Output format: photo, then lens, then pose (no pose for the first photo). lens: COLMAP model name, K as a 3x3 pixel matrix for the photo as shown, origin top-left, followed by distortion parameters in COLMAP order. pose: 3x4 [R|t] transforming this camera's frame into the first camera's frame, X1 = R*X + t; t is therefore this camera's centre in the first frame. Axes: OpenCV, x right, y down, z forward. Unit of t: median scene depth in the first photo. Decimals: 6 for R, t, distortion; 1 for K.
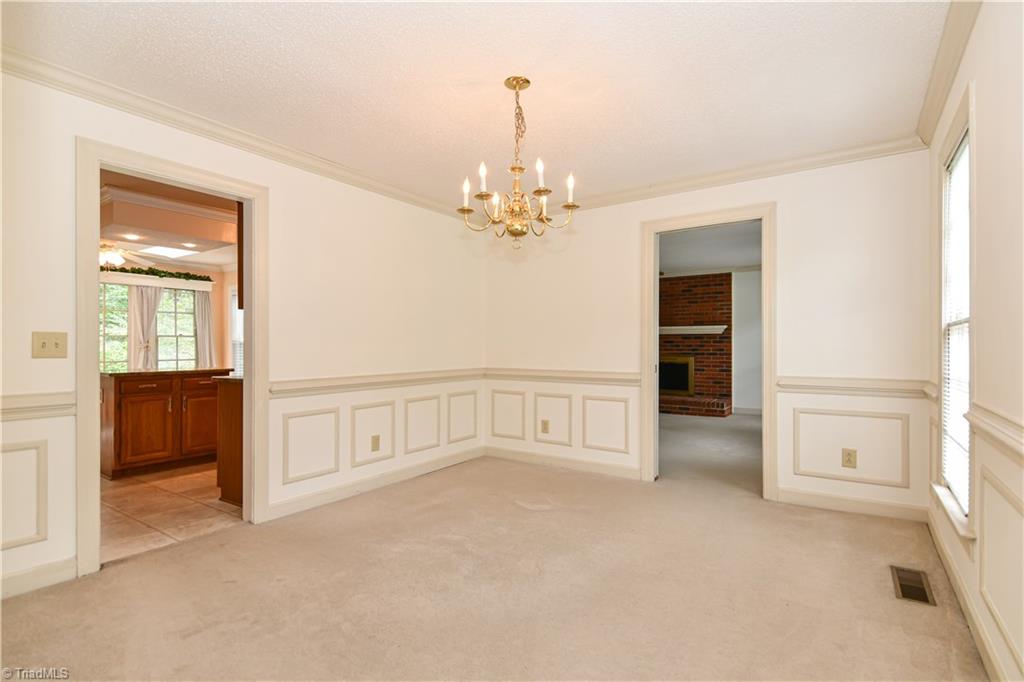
lens RADIAL K [[496.8, 0, 518.9], [0, 496.8, 347.5], [0, 0, 1]] dist [-0.004890, -0.003582]
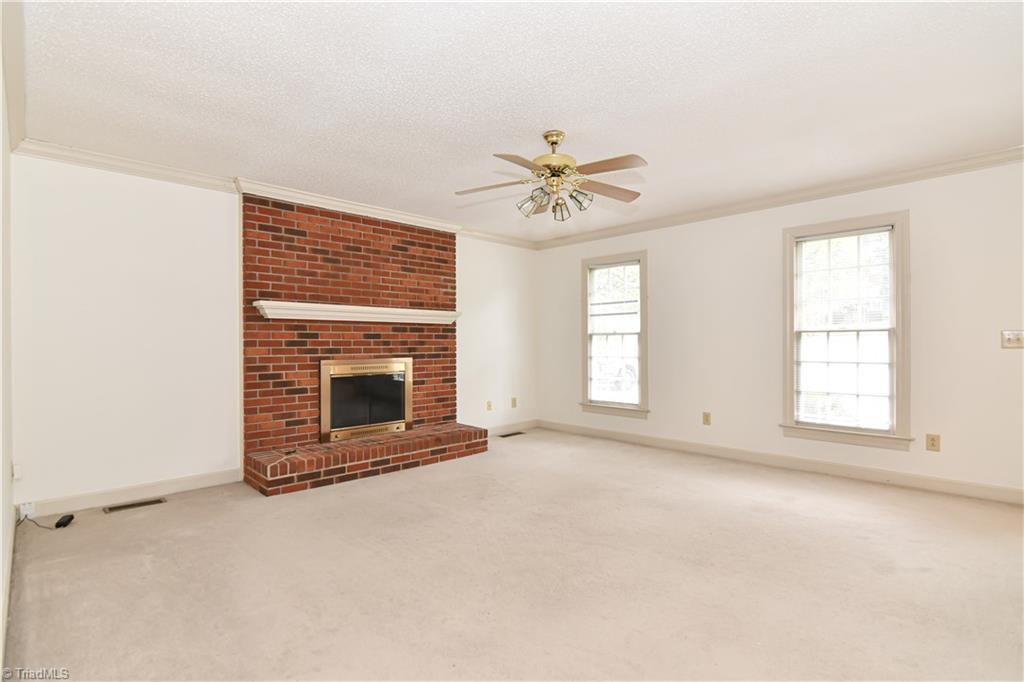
lens RADIAL K [[496.8, 0, 510.3], [0, 496.8, 339.1], [0, 0, 1]] dist [-0.004890, -0.003582]
pose [[0.187083, 0.006749, 0.982321, -0.216210], [0.005056, 0.999957, -0.007833, -0.002707], [-0.982331, 0.006432, 0.187041, 0.788435]]
